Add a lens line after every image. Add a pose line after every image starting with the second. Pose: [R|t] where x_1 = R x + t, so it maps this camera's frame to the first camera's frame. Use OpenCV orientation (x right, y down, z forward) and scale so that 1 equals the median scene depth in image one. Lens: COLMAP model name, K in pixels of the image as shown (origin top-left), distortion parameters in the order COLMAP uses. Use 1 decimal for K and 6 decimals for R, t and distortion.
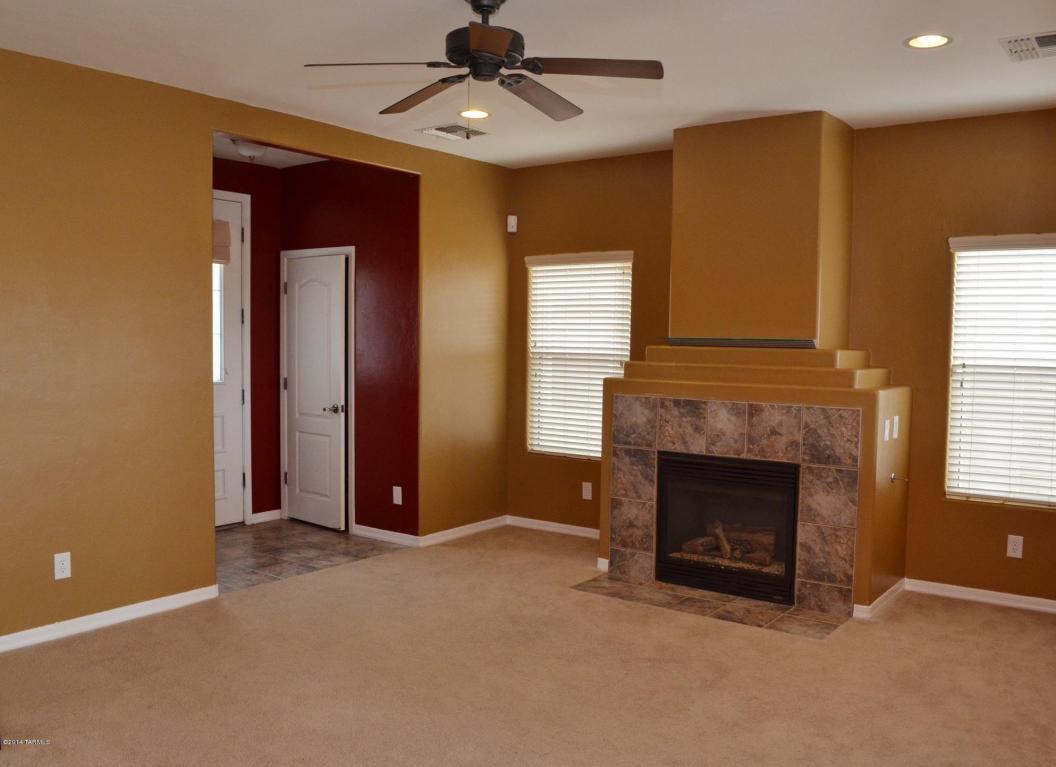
lens RADIAL K [[906.1, 0, 536.8], [0, 906.1, 395.9], [0, 0, 1]] dist [-0.012344, -0.253629]
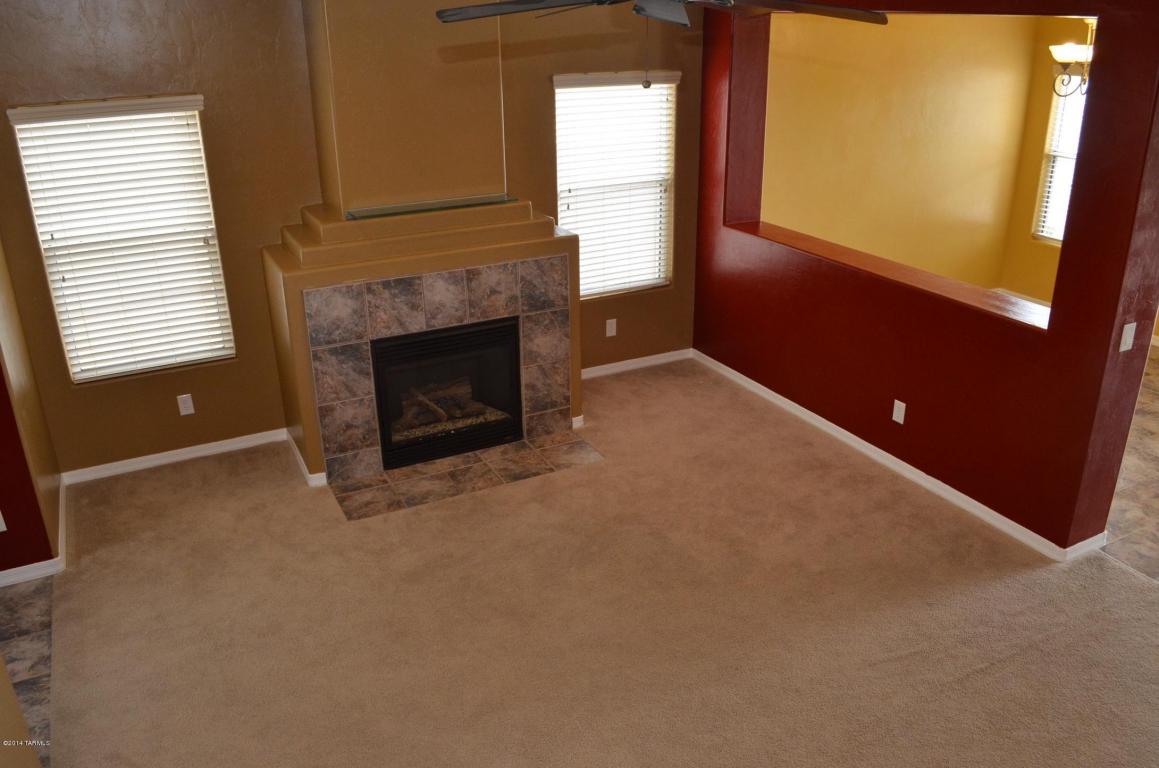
lens RADIAL K [[911.8, 0, 590.9], [0, 911.8, 392.9], [0, 0, 1]] dist [-0.087467, 0.018675]
pose [[0.438657, -0.361645, 0.822674, -0.552246], [0.074793, 0.926967, 0.367612, -0.214444], [-0.895537, -0.099726, 0.433668, 0.427638]]
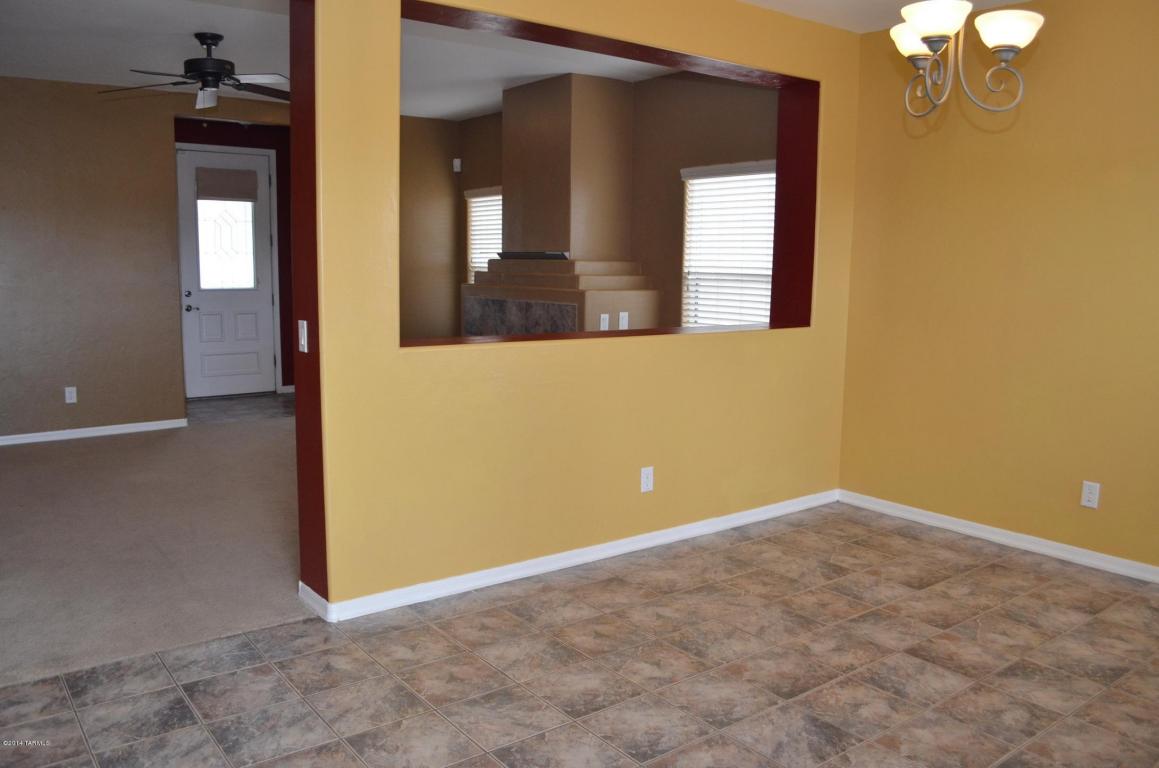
lens RADIAL K [[911.8, 0, 590.9], [0, 911.8, 392.9], [0, 0, 1]] dist [-0.087467, 0.018675]
pose [[0.961454, 0.040925, -0.271902, 0.675399], [-0.021169, 0.996944, 0.075199, 0.038202], [0.274148, -0.066545, 0.959382, -0.248776]]
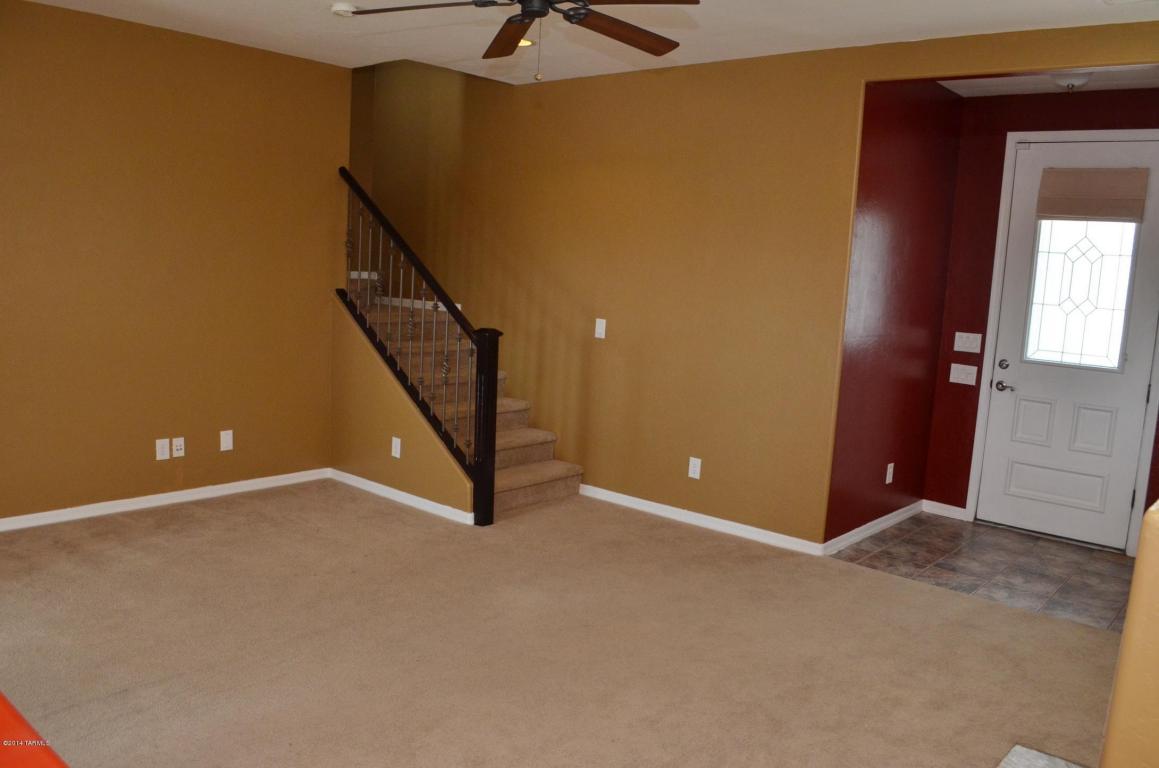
lens RADIAL K [[911.8, 0, 590.9], [0, 911.8, 392.9], [0, 0, 1]] dist [-0.087467, 0.018675]
pose [[-0.064821, 0.126844, -0.989802, 0.602261], [-0.124954, 0.983050, 0.134162, -0.054614], [0.990043, 0.132376, -0.047873, 0.738048]]
